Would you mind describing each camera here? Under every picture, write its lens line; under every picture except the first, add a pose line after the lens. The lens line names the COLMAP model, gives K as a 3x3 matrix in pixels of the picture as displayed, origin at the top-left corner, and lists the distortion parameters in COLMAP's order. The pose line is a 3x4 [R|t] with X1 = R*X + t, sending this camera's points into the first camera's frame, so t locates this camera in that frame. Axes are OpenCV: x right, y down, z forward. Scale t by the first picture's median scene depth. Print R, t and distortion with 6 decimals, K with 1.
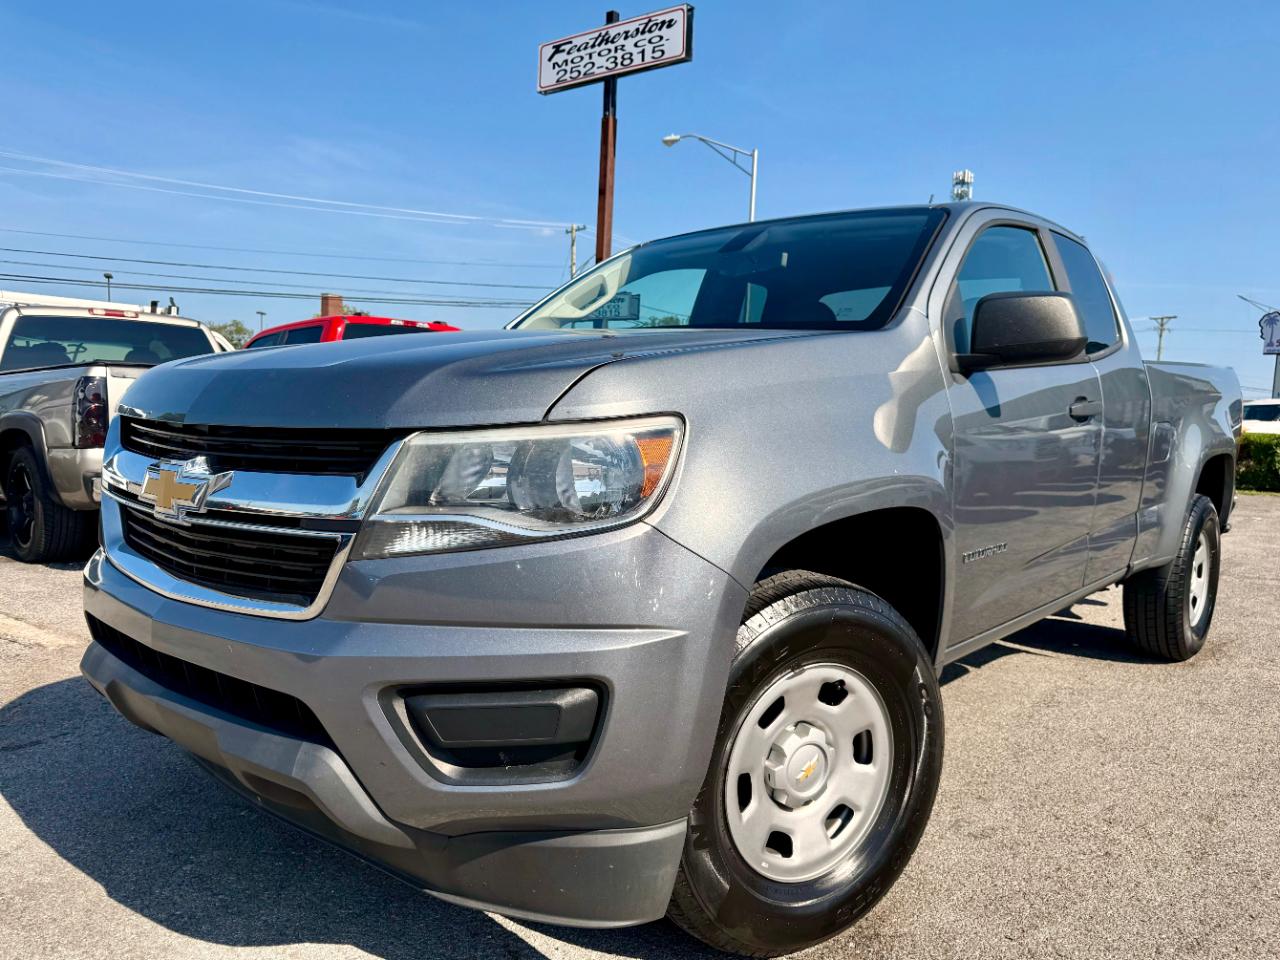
lens RADIAL K [[1040.7, 0, 646.4], [0, 1040.7, 485.9], [0, 0, 1]] dist [0.000519, -0.003625]
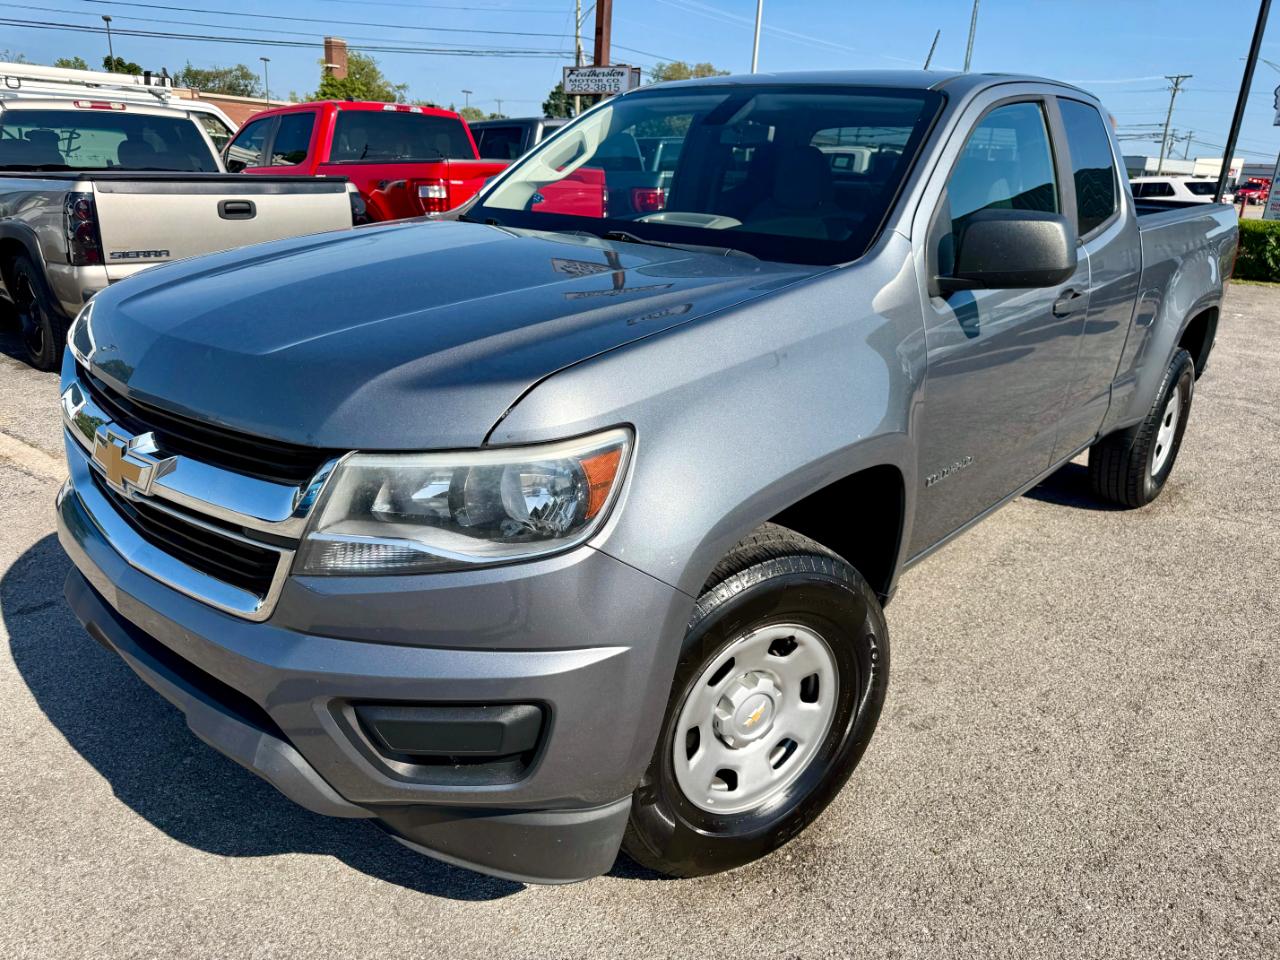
lens RADIAL K [[975.0, 0, 640.0], [0, 975.0, 480.0], [0, 0, 1]] dist [0.004068, -0.009228]
pose [[0.999793, 0.018107, -0.009249, 0.039706], [-0.015265, 0.968931, 0.246858, -0.185920], [0.013431, -0.246666, 0.969008, 0.090267]]
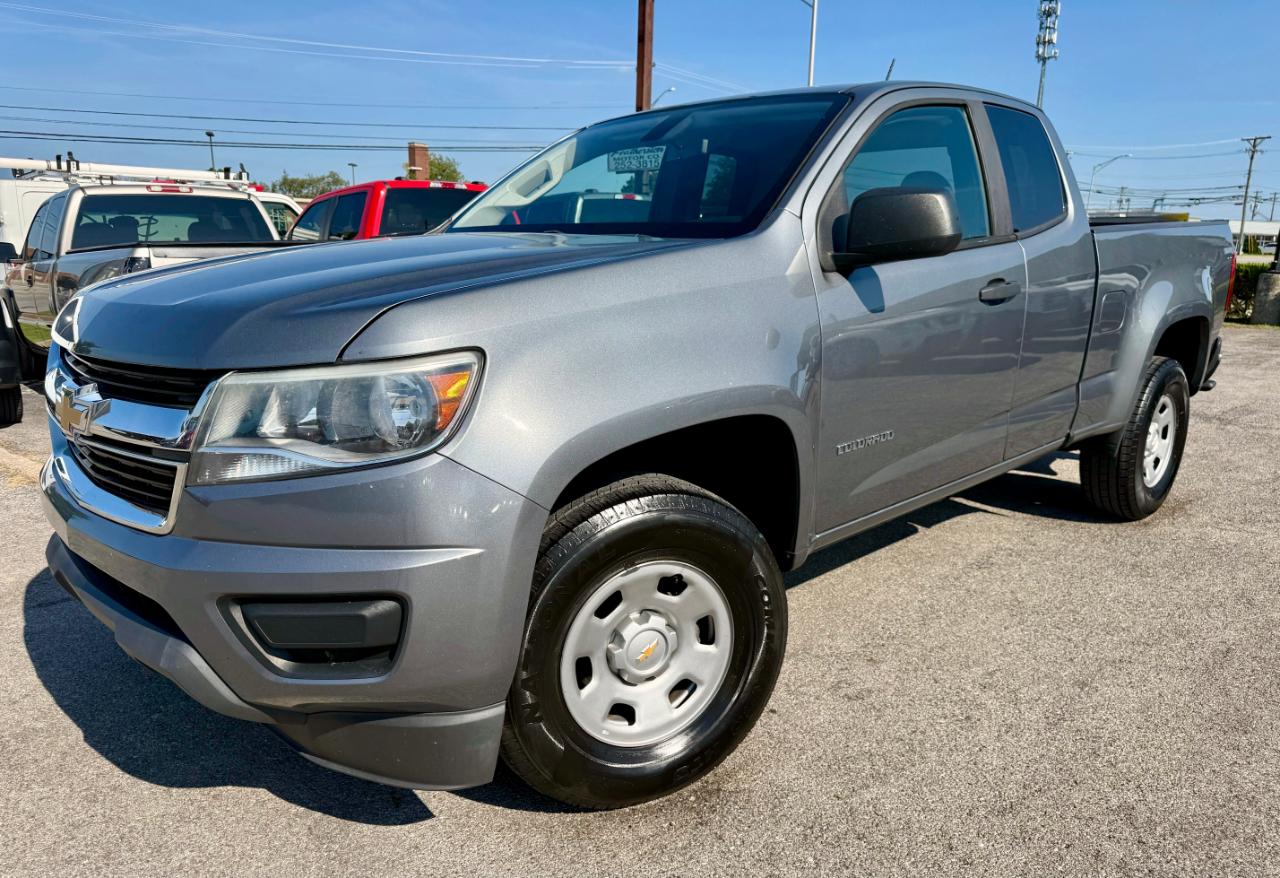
lens RADIAL K [[973.2, 0, 637.4], [0, 973.2, 483.0], [0, 0, 1]] dist [0.040306, -0.063084]
pose [[0.995046, -0.001373, -0.099407, 0.229024], [0.017712, 0.986357, 0.163666, -0.073117], [0.097826, -0.164616, 0.981495, -0.002368]]
